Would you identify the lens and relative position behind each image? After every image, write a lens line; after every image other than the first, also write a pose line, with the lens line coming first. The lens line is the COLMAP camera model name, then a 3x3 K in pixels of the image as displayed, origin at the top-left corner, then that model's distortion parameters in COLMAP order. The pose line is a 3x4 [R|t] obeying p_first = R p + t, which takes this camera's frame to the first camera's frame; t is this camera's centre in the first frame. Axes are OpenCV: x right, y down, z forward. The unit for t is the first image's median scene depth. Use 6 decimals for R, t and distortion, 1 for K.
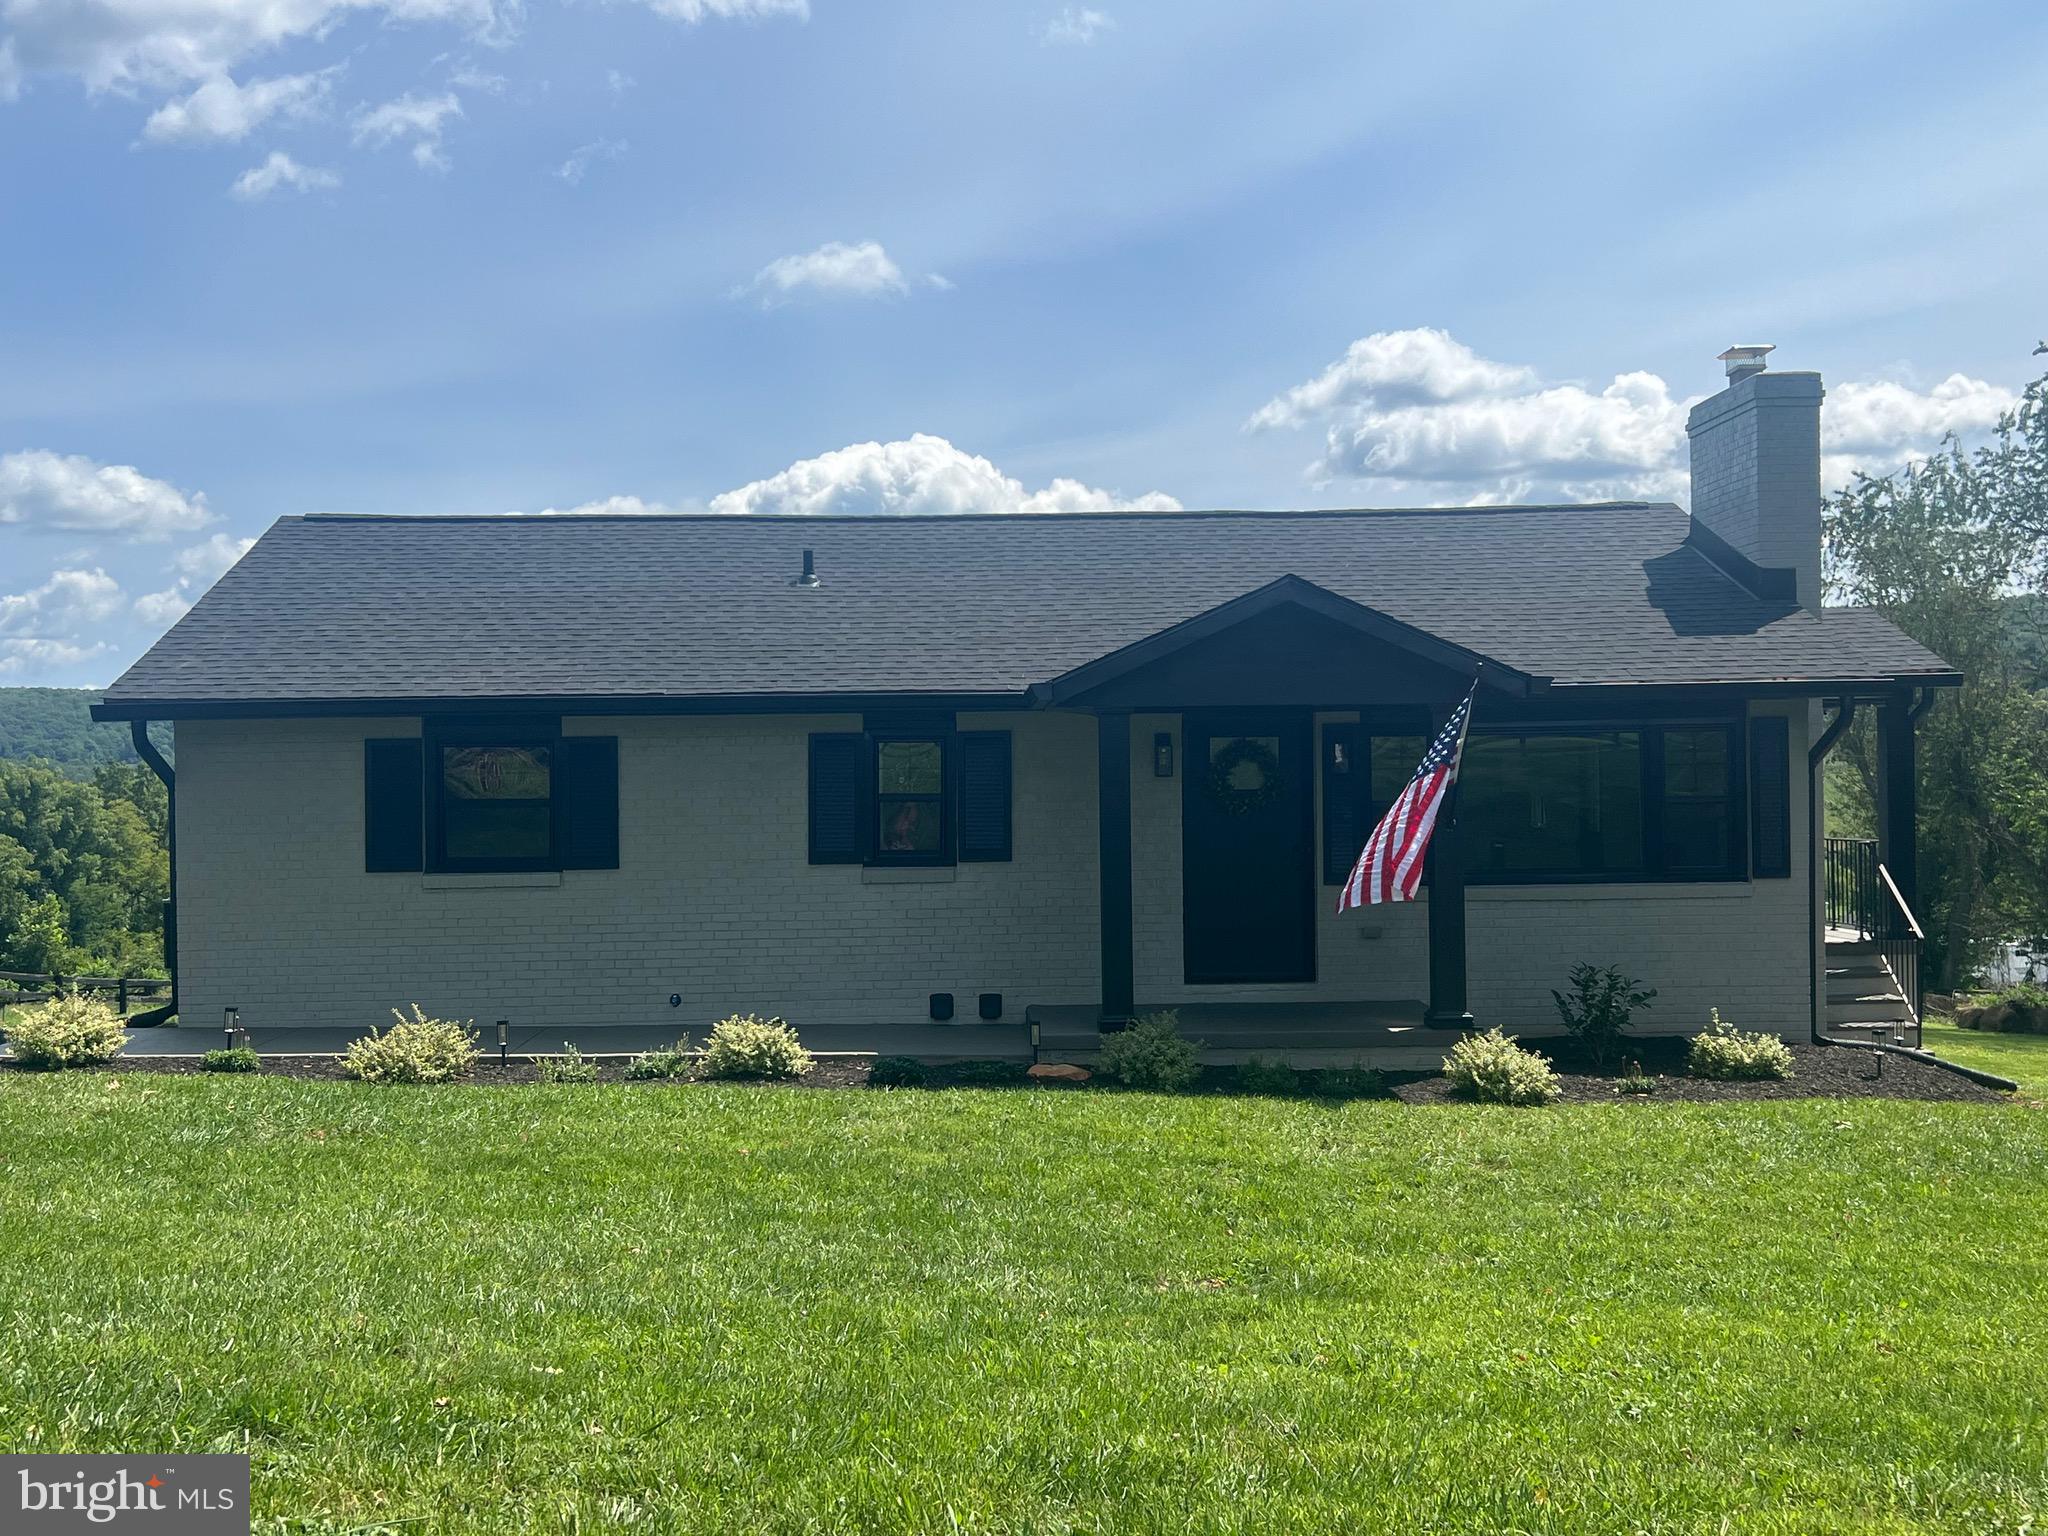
lens RADIAL K [[2180.0, 0, 1013.0], [0, 2180.0, 762.2], [0, 0, 1]] dist [0.032638, 0.000000]
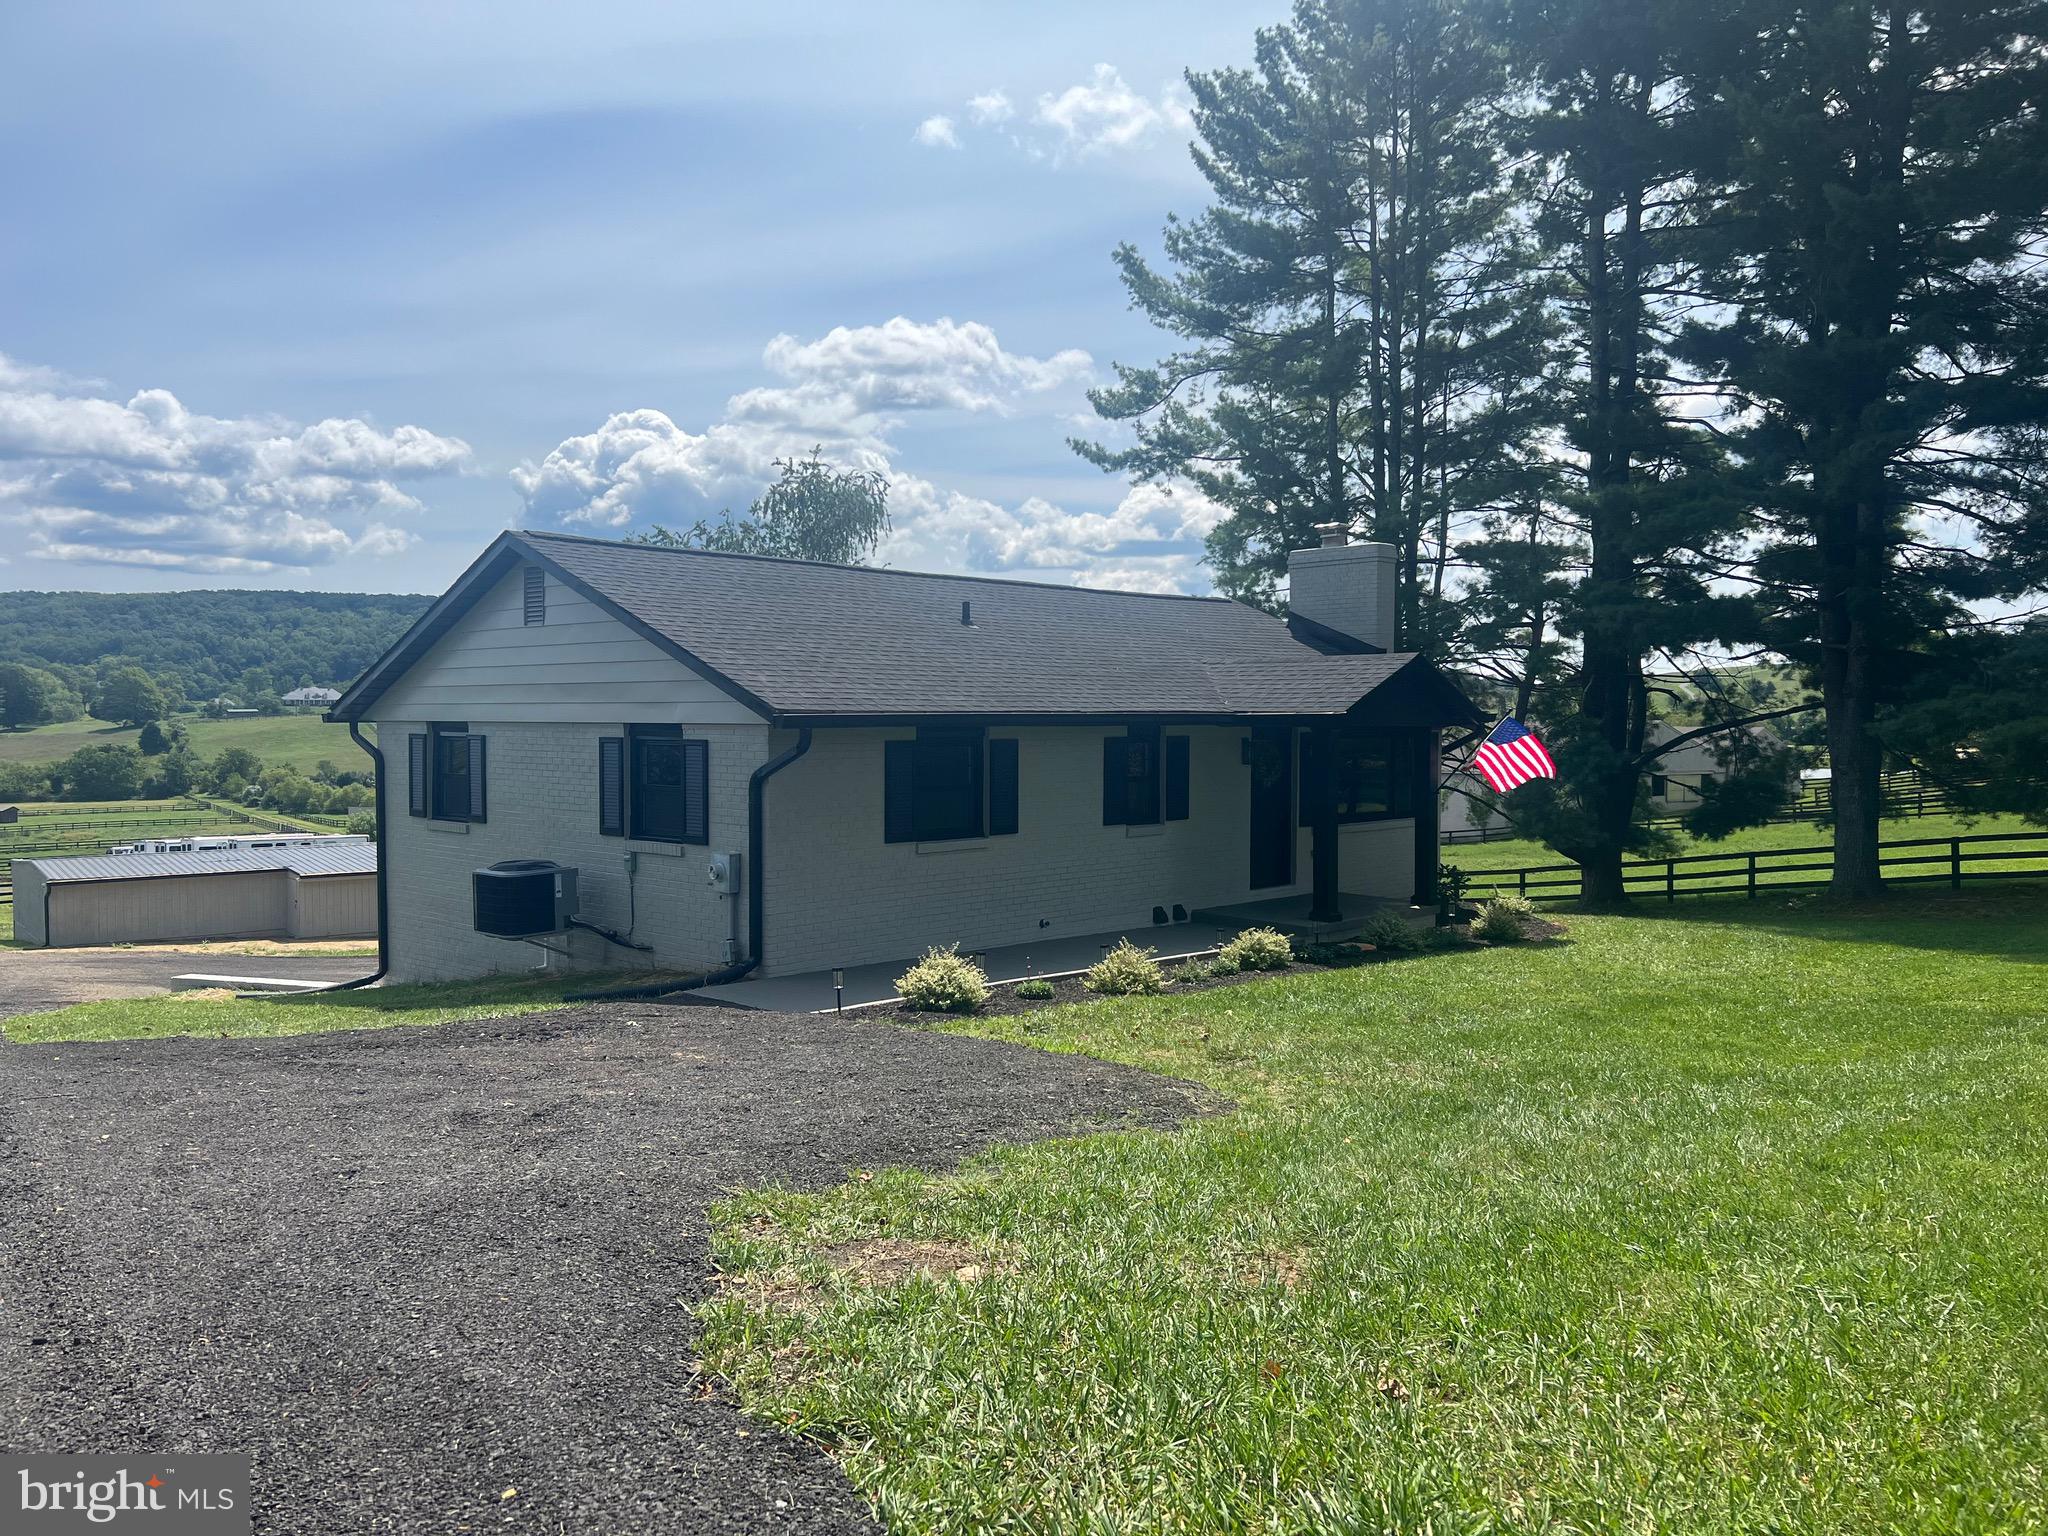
lens RADIAL K [[1559.2, 0, 1003.7], [0, 1559.2, 762.6], [0, 0, 1]] dist [0.041716, -0.022197]
pose [[0.723323, -0.007221, 0.690472, -0.877103], [-0.017541, 0.999430, 0.028828, -0.025709], [-0.690287, -0.032964, 0.722784, 0.281956]]
